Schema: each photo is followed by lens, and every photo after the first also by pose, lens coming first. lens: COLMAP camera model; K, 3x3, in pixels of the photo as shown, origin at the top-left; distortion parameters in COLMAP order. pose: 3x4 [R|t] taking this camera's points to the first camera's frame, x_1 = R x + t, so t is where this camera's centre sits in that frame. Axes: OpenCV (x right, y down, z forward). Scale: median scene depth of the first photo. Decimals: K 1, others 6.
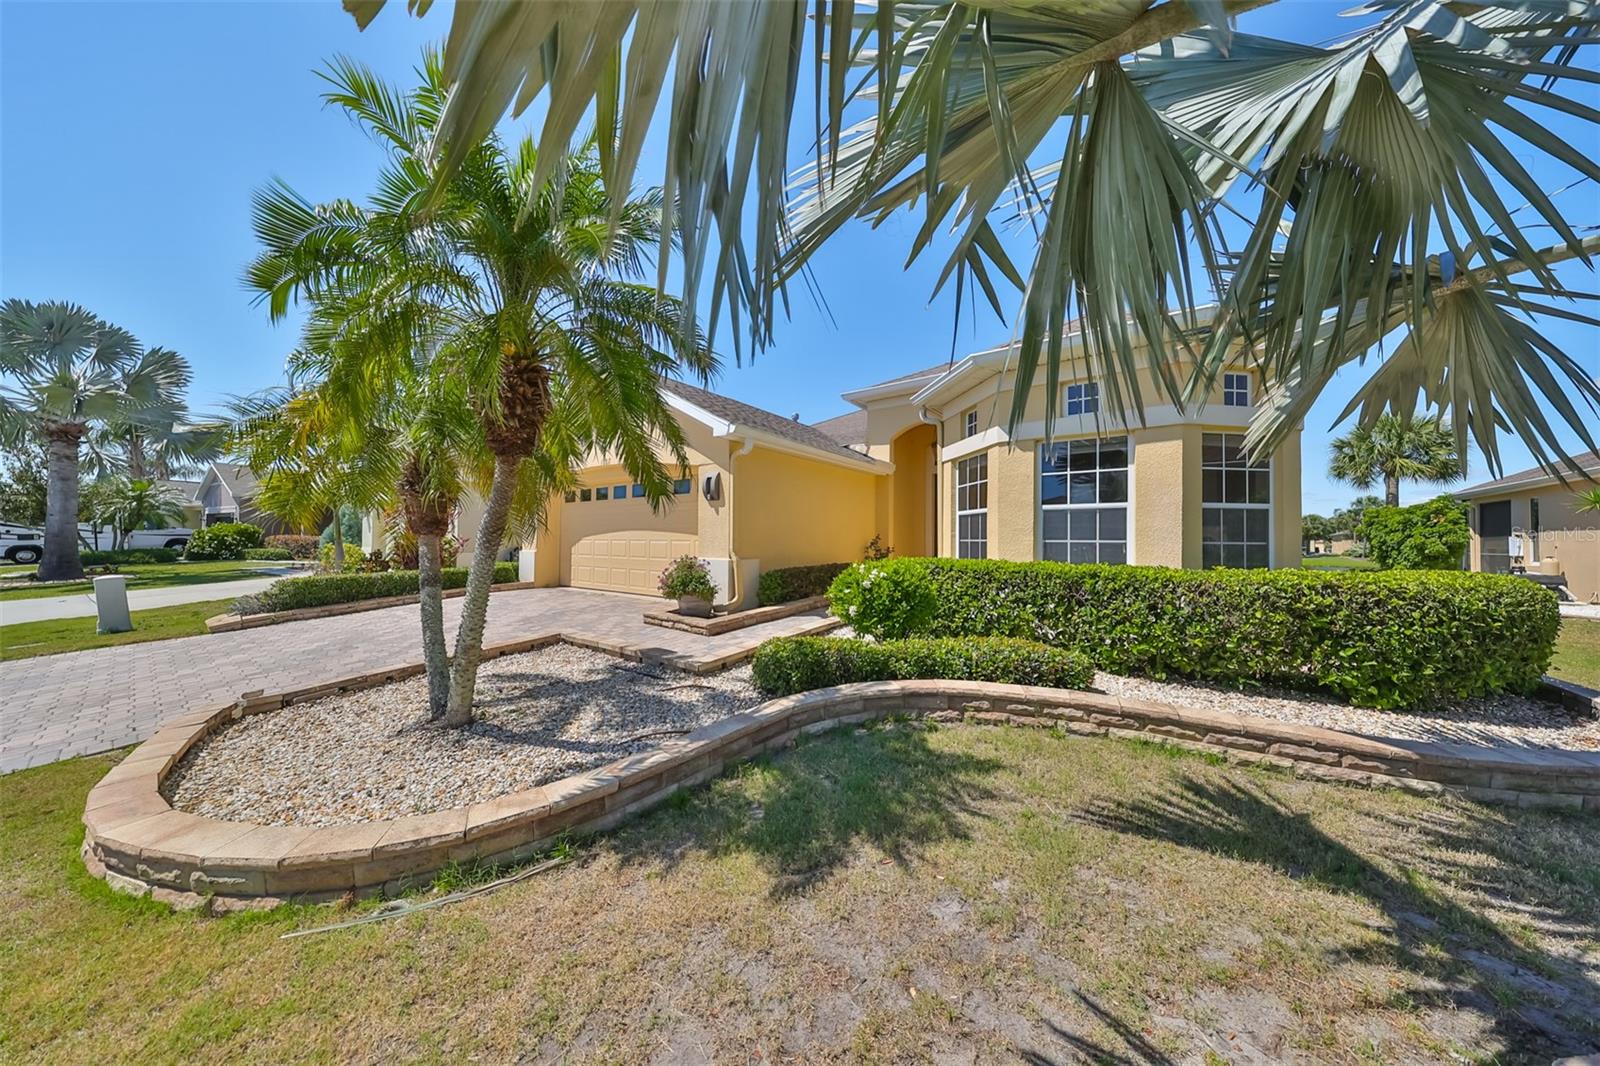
lens RADIAL K [[502.9, 0, 794.5], [0, 502.9, 529.0], [0, 0, 1]] dist [-0.001602, 0.000052]
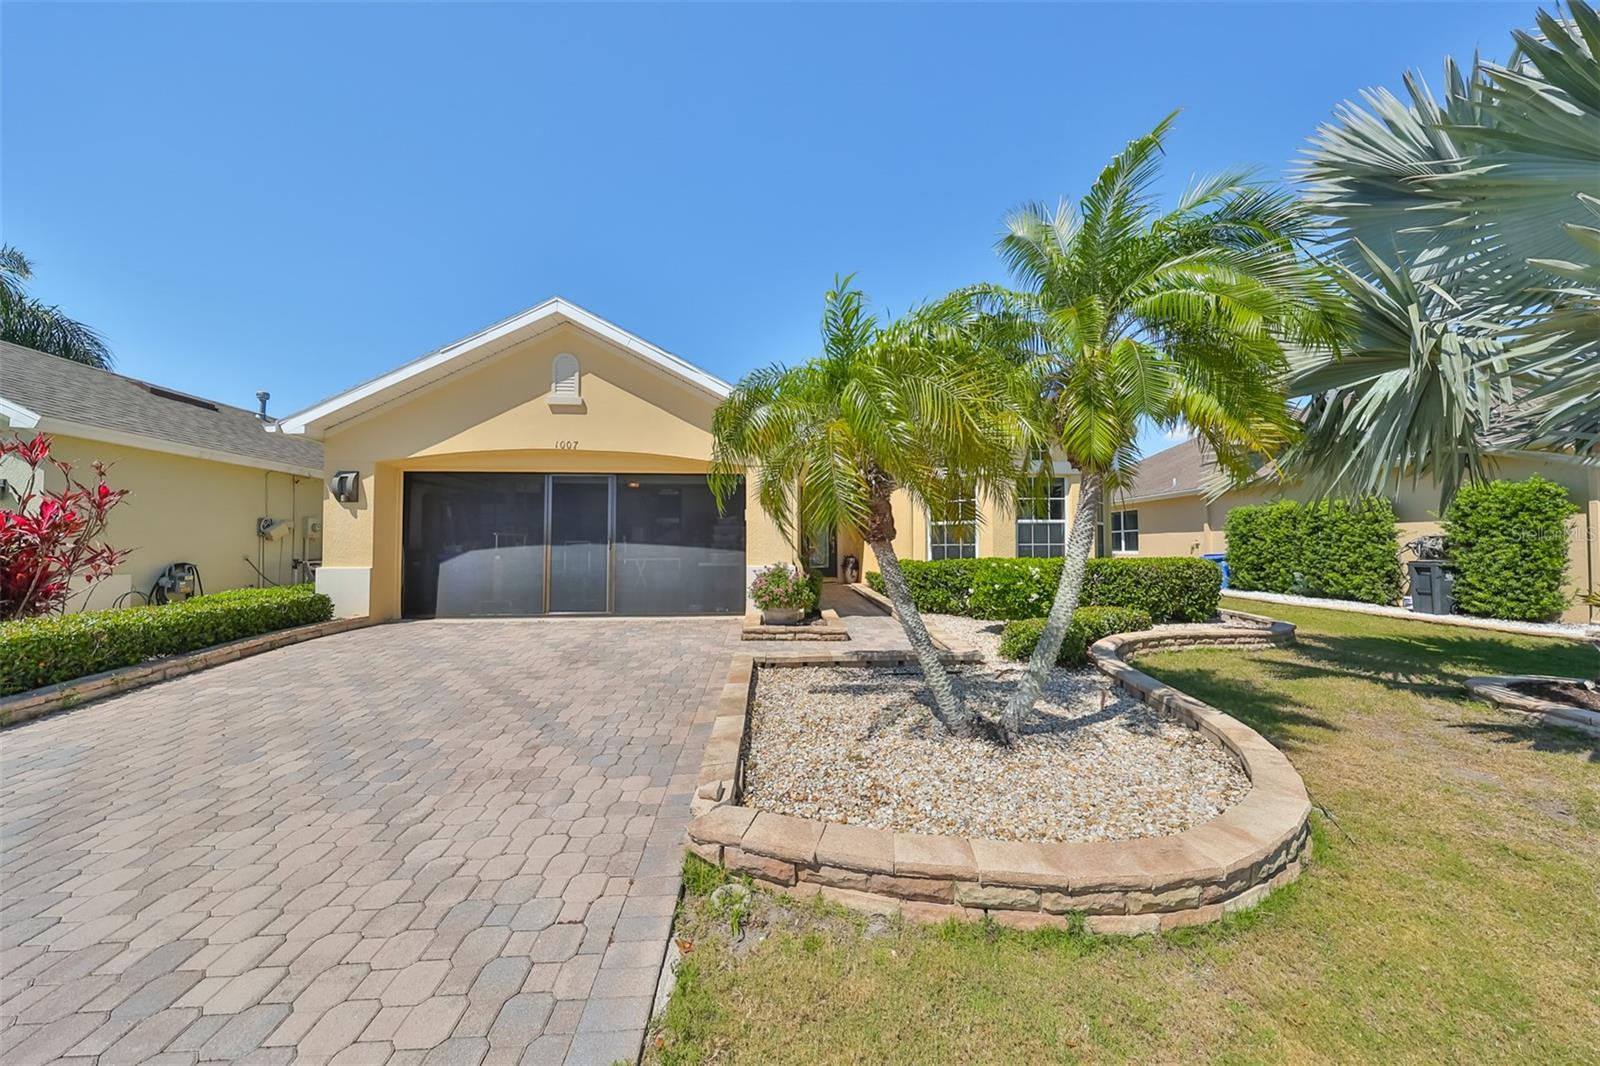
lens RADIAL K [[502.9, 0, 793.3], [0, 502.9, 534.6], [0, 0, 1]] dist [-0.001602, 0.000052]
pose [[0.776395, 0.004949, 0.630228, -0.988408], [0.000948, 0.999959, -0.009020, 0.008252], [-0.630246, 0.007601, 0.776358, 0.302767]]
